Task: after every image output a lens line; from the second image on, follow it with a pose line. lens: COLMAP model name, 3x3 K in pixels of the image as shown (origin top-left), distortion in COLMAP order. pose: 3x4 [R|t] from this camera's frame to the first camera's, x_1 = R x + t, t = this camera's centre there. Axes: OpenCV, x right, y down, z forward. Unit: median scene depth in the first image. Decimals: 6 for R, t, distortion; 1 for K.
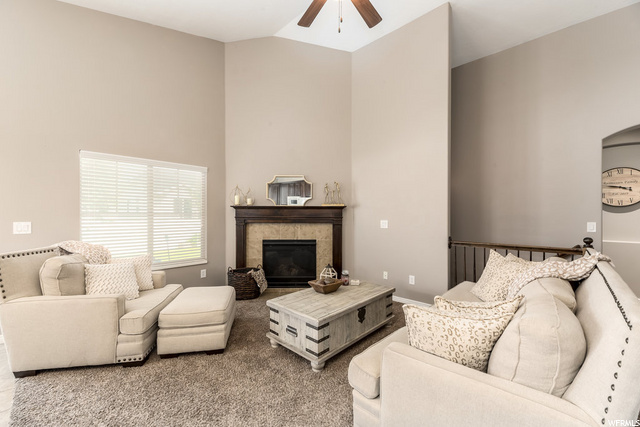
lens RADIAL K [[259.6, 0, 319.8], [0, 259.6, 211.7], [0, 0, 1]] dist [0.001061, 0.000069]
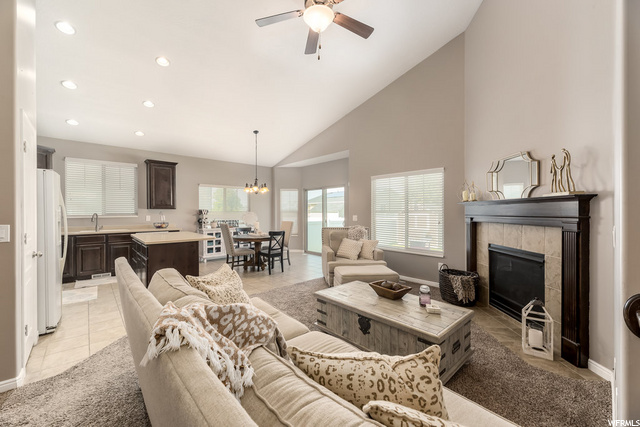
lens RADIAL K [[259.6, 0, 319.8], [0, 259.6, 211.7], [0, 0, 1]] dist [0.001061, 0.000069]
pose [[-0.086152, -0.001497, -0.996281, 1.230927], [0.009902, 0.999948, -0.002358, 0.012986], [0.996233, -0.010069, -0.086133, 1.081511]]
